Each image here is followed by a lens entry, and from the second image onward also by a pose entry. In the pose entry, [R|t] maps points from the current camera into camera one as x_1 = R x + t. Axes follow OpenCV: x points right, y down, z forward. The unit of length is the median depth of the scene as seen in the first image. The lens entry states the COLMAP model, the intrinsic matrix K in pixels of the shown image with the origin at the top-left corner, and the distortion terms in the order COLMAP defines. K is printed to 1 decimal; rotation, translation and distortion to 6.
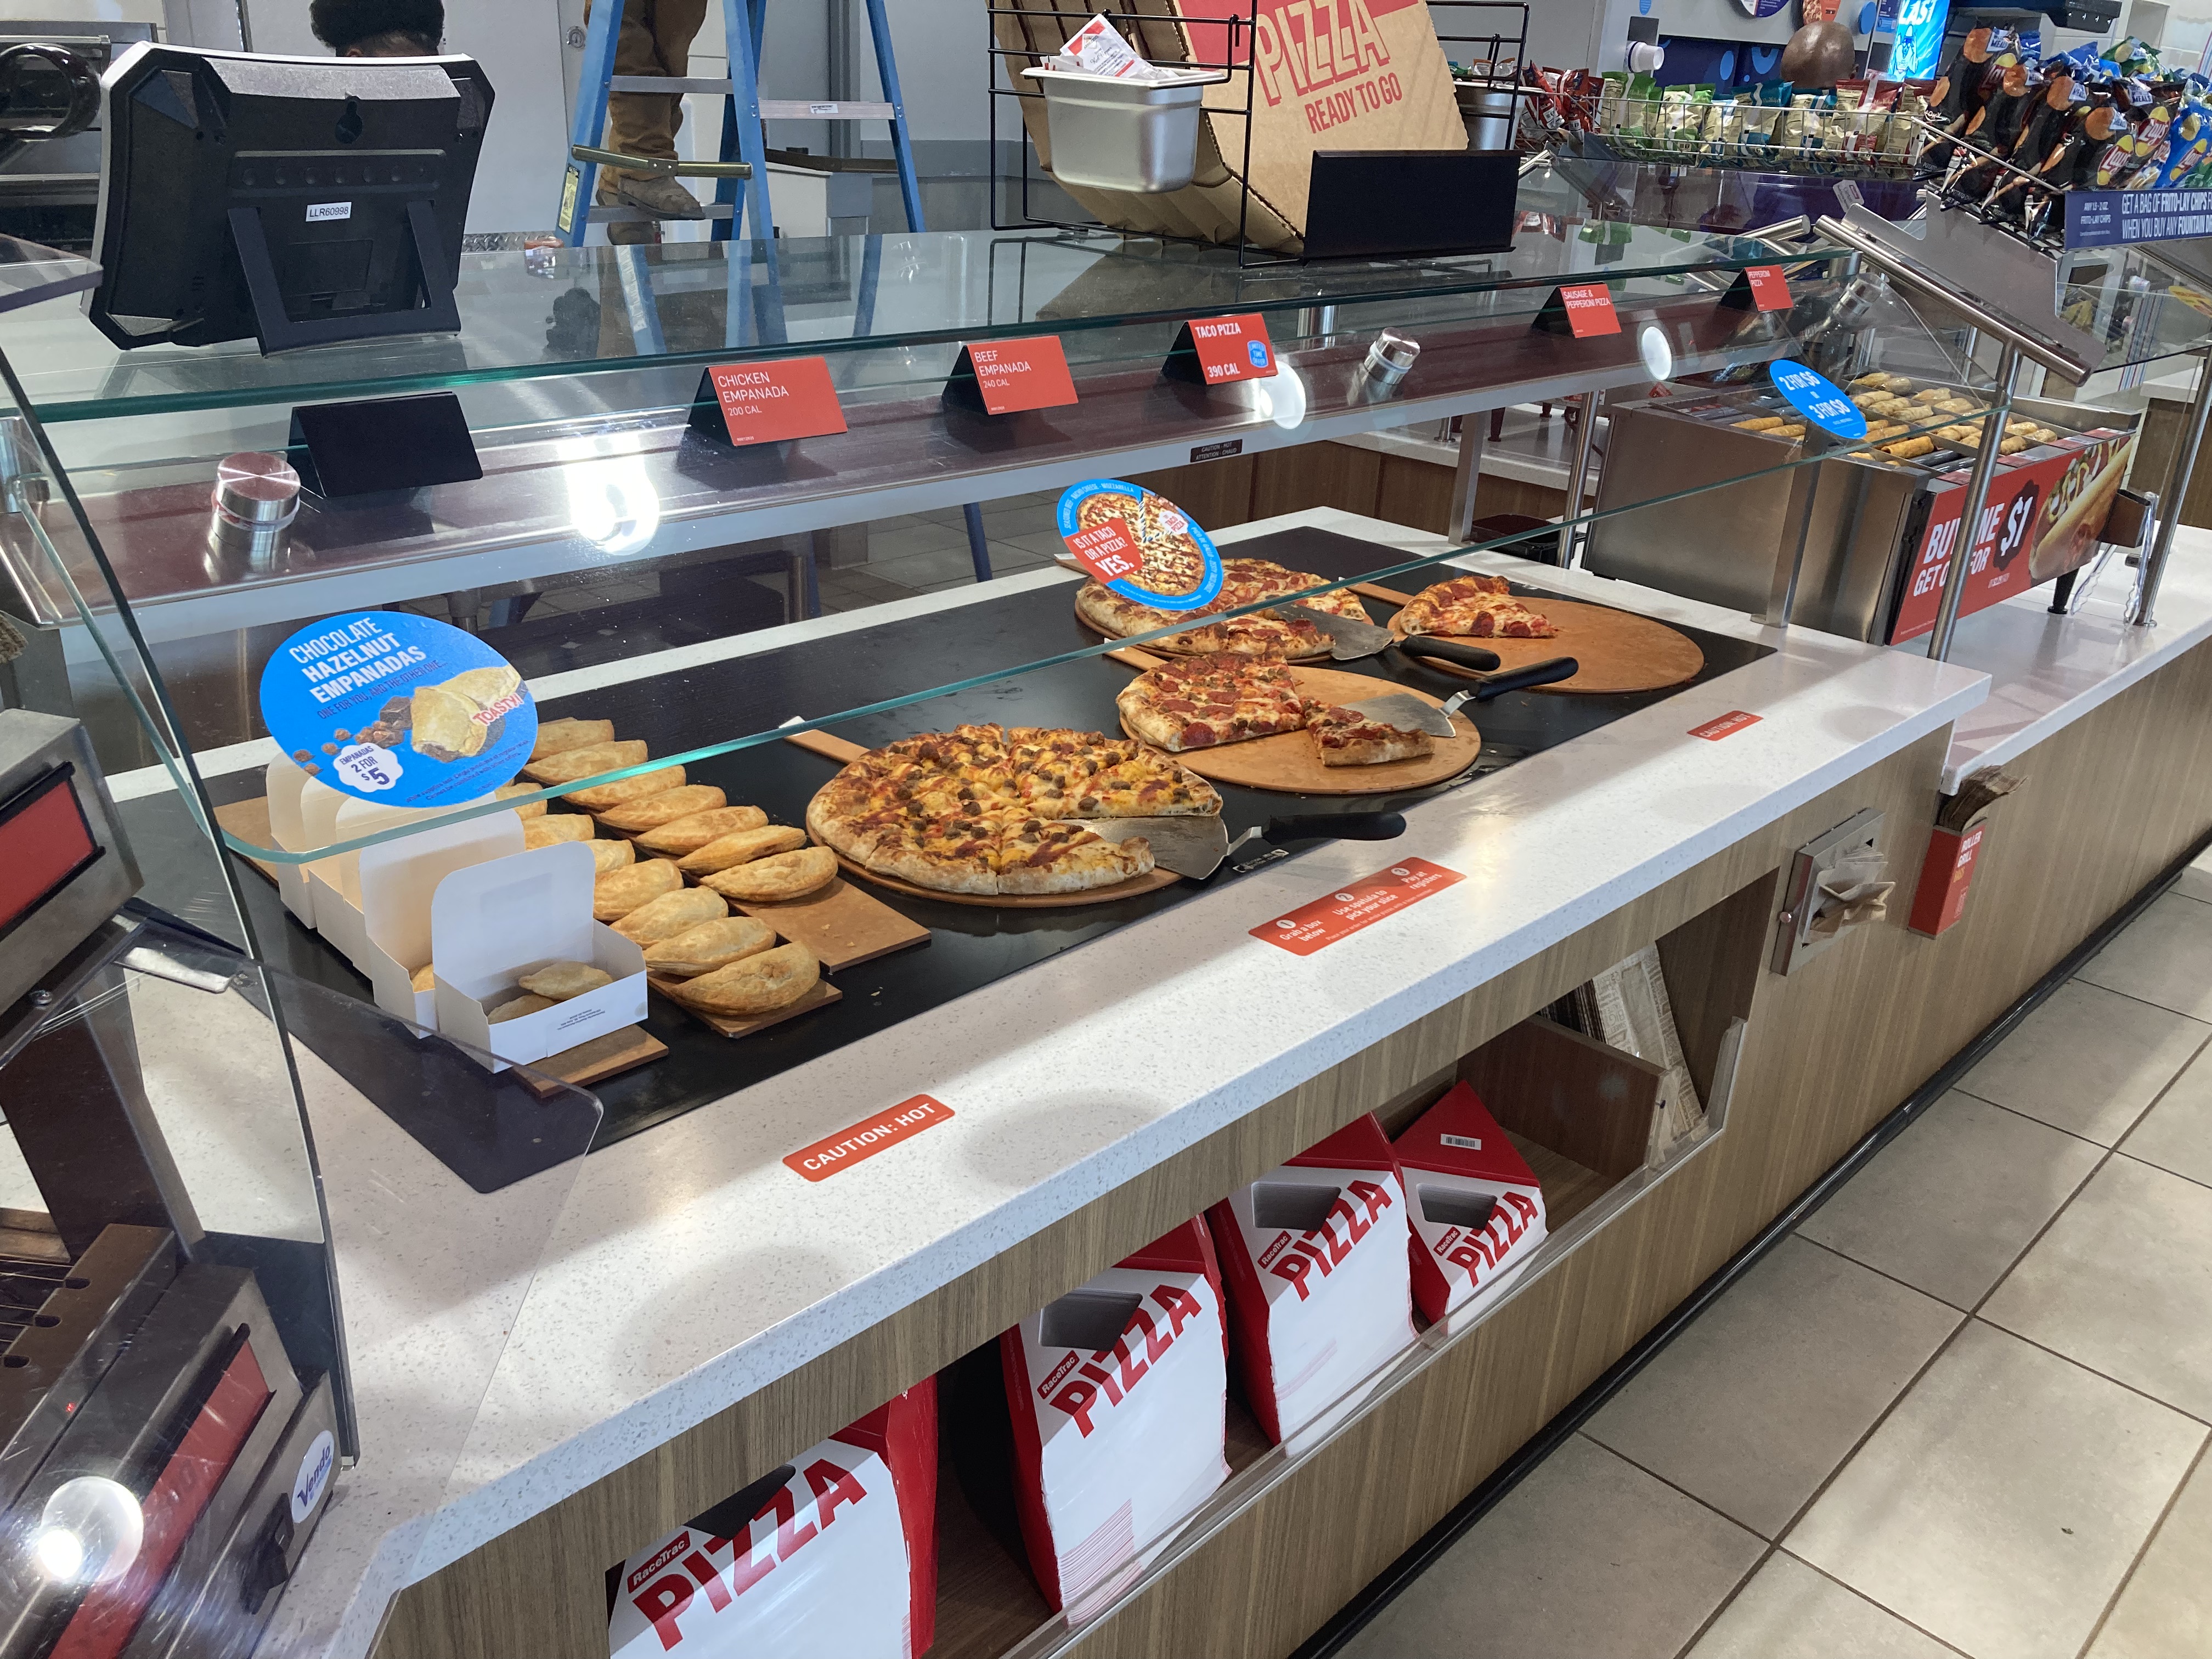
lens RADIAL K [[1795.3, 0, 1100.6], [0, 1795.3, 784.5], [0, 0, 1]] dist [0.013496, 0.016705]
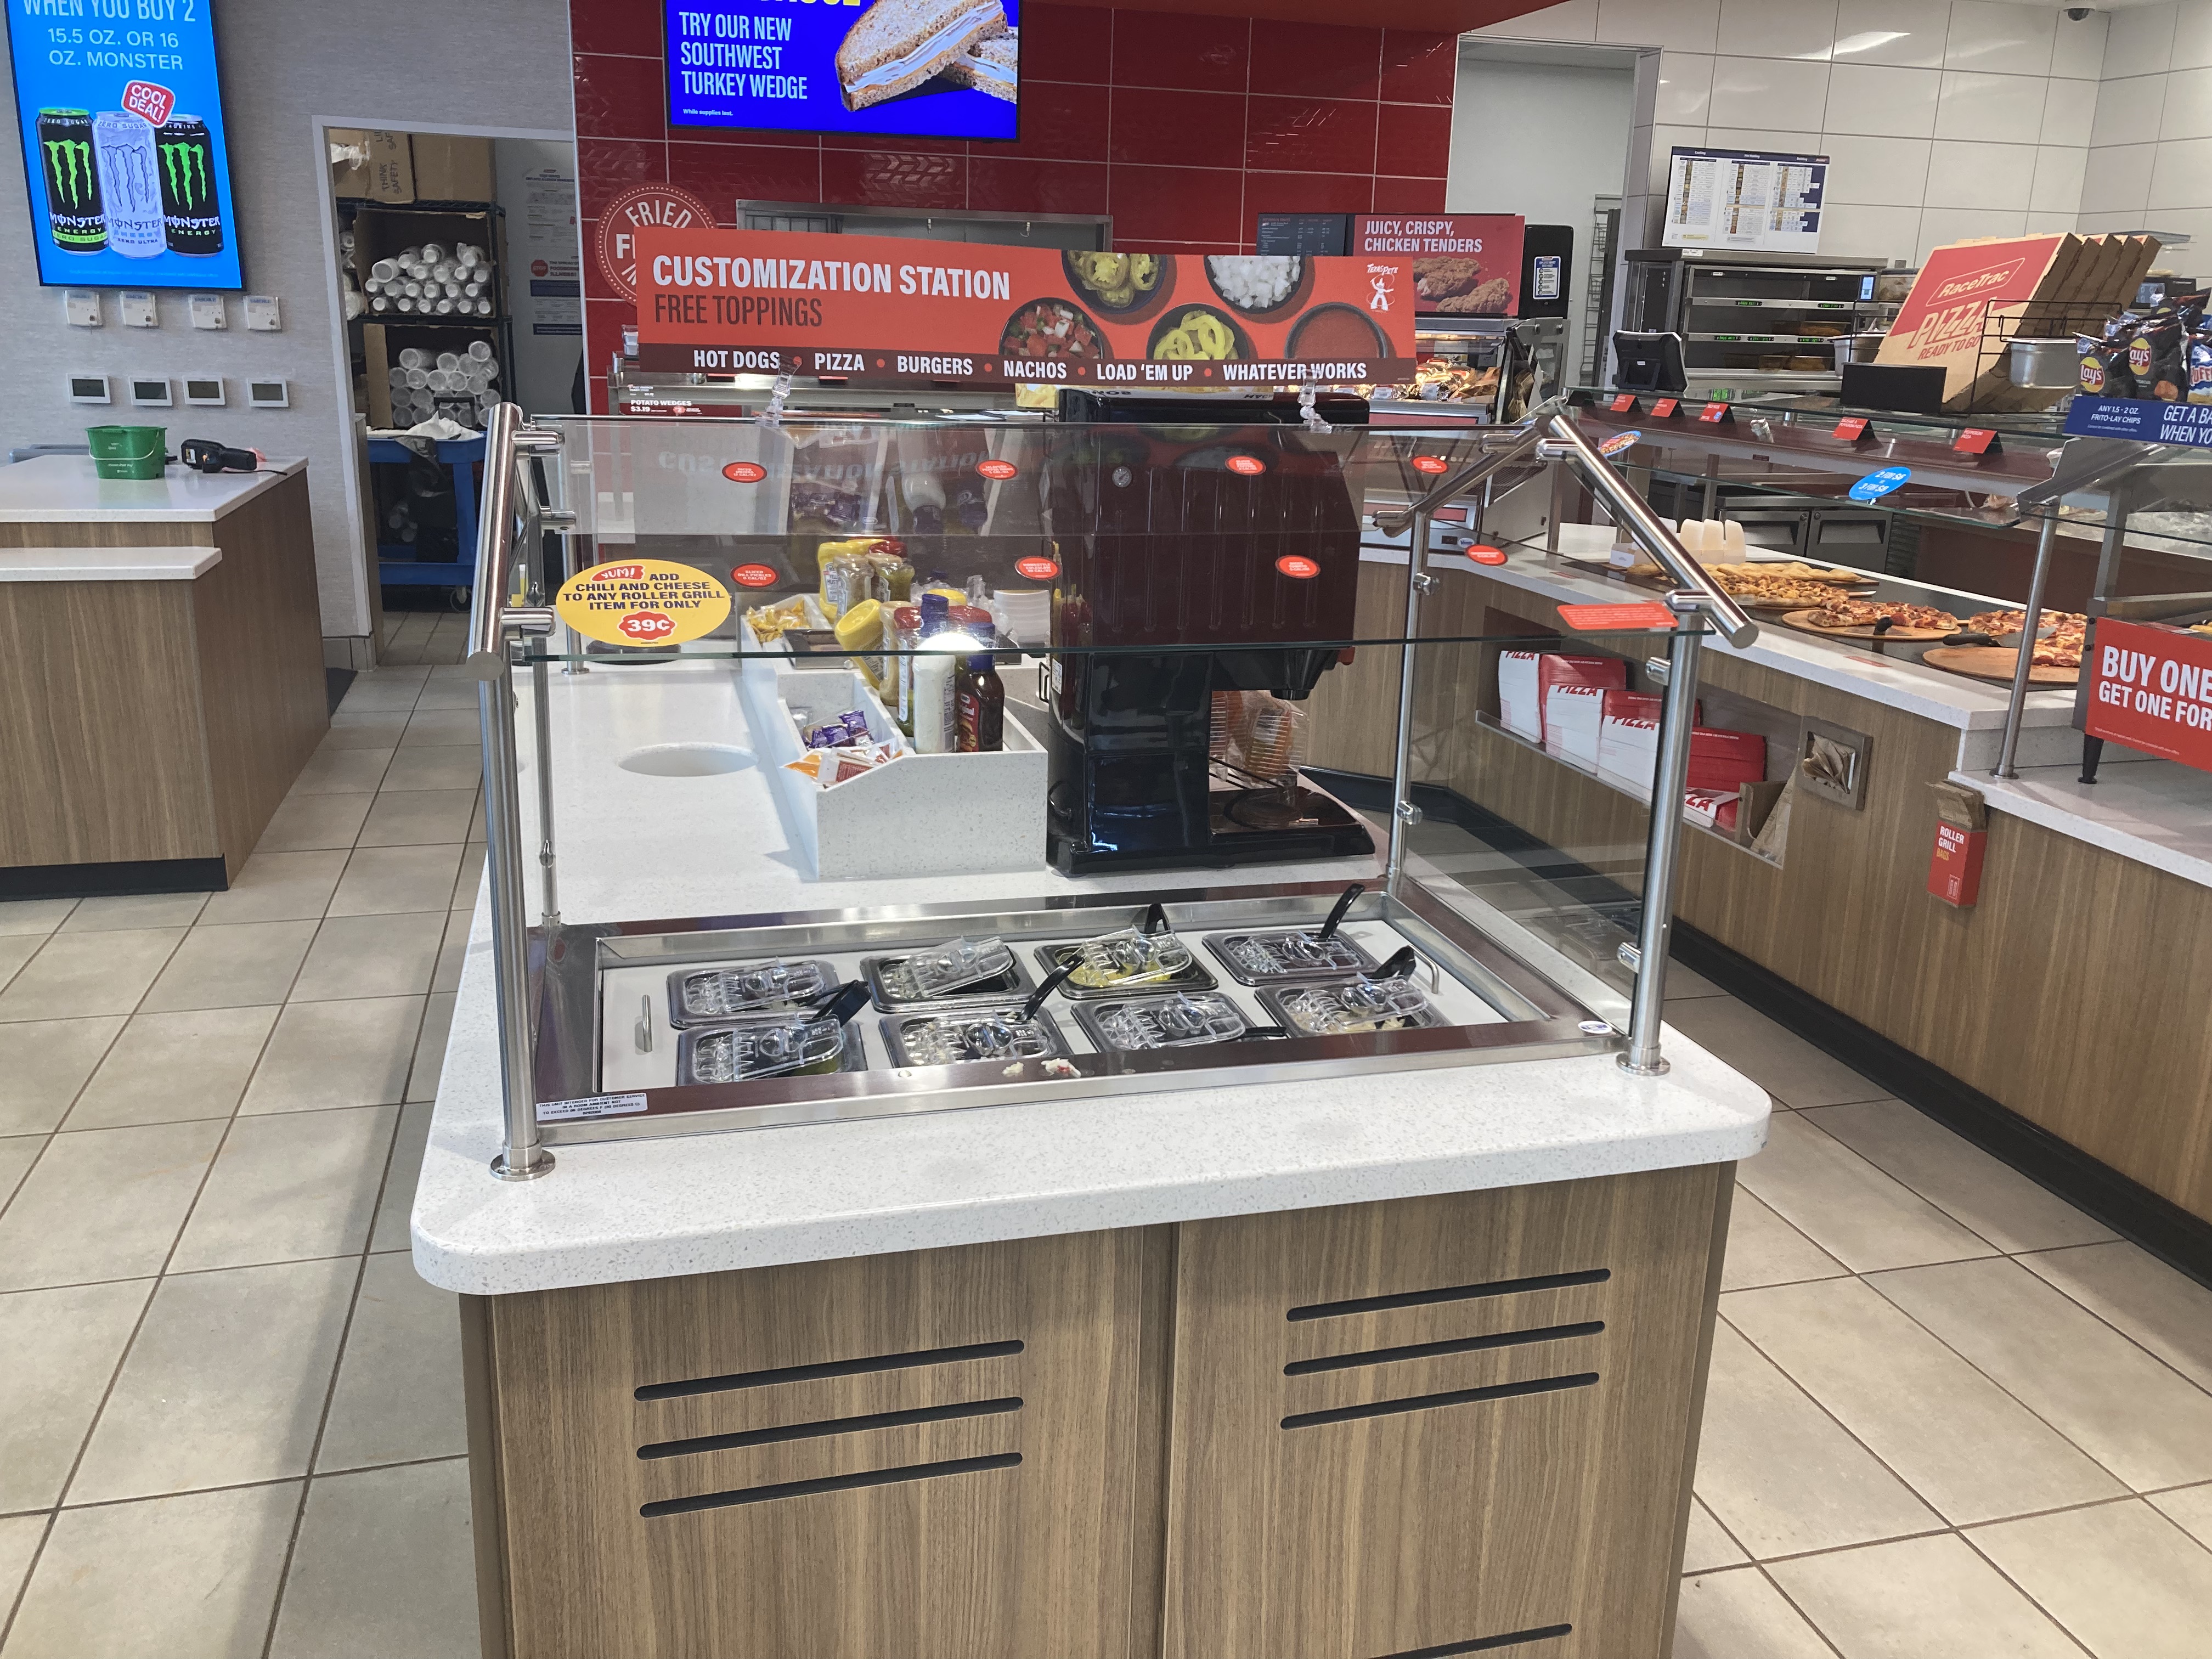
lens RADIAL K [[1791.2, 0, 1111.2], [0, 1791.2, 805.7], [0, 0, 1]] dist [0.043528, -0.009897]
pose [[-0.504220, 0.158354, -0.848933, 1.893826], [-0.391836, 0.834074, 0.388311, -0.261599], [0.769563, 0.528436, -0.358508, 0.918756]]
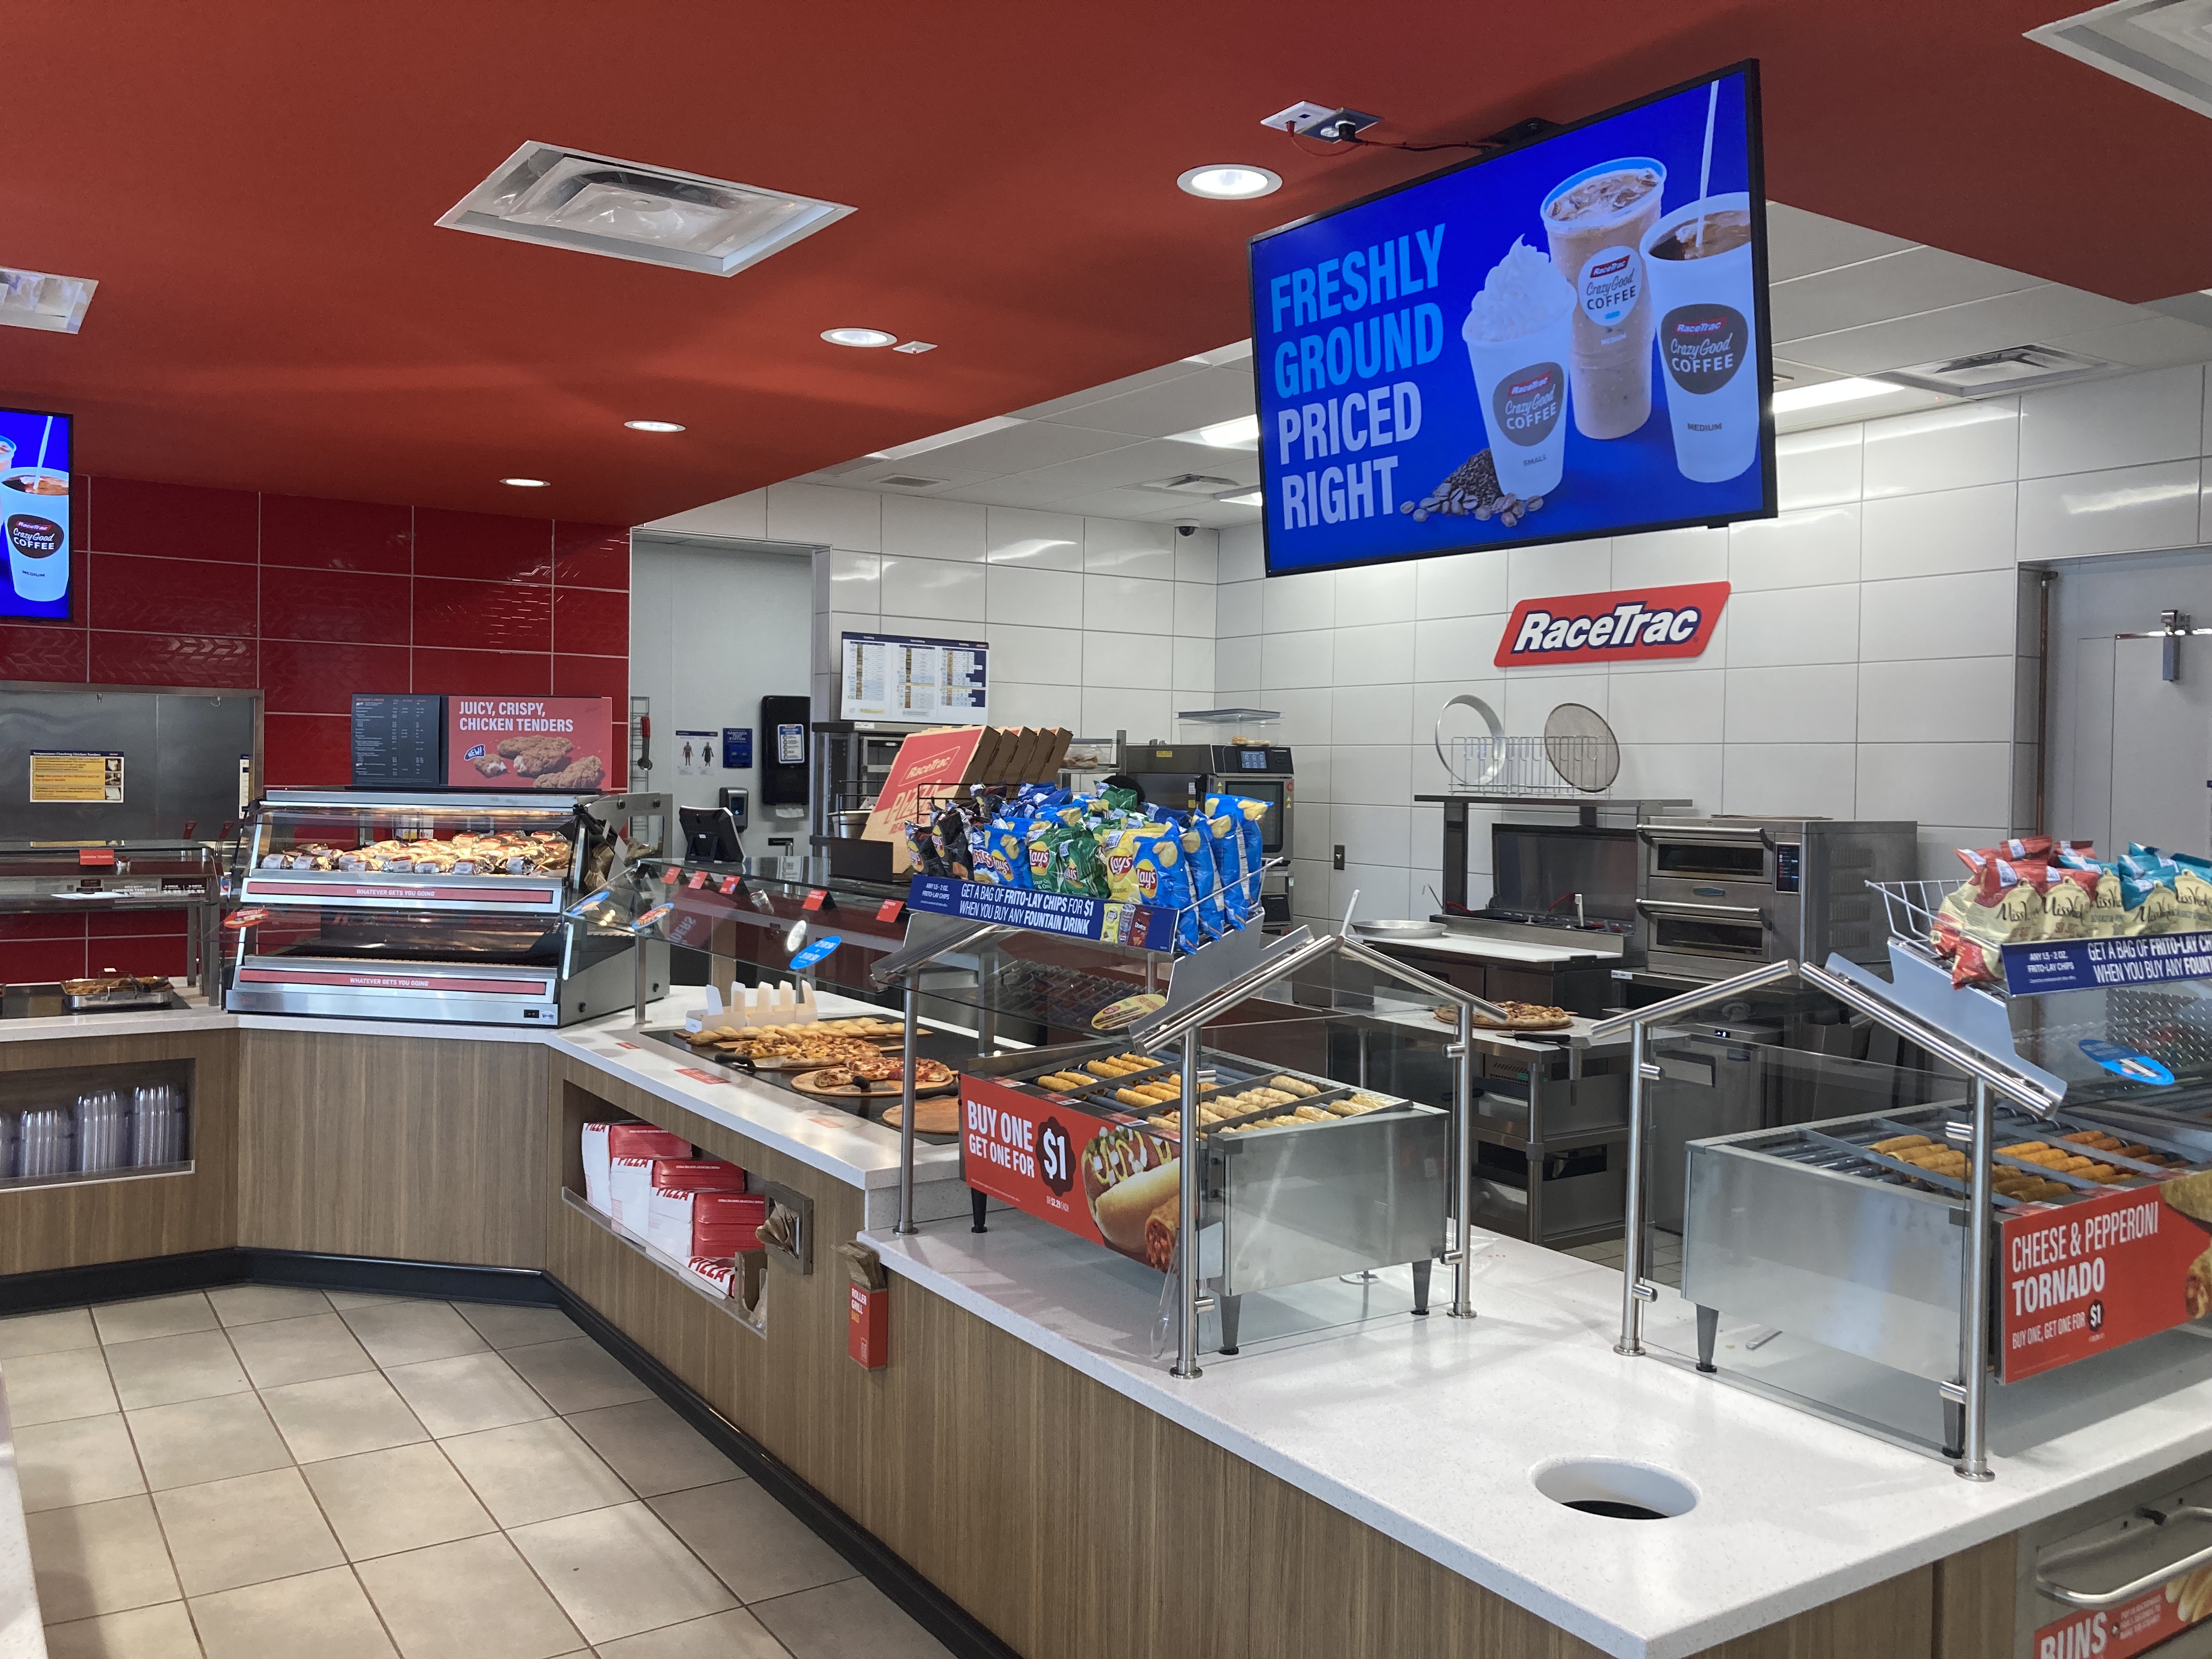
lens RADIAL K [[1791.2, 0, 1107.5], [0, 1791.2, 818.8], [0, 0, 1]] dist [0.040963, -0.045740]
pose [[-0.209324, -0.036983, -0.977147, 1.743214], [-0.408240, 0.911337, 0.052961, -0.442527], [0.888551, 0.409997, -0.205863, 1.225843]]
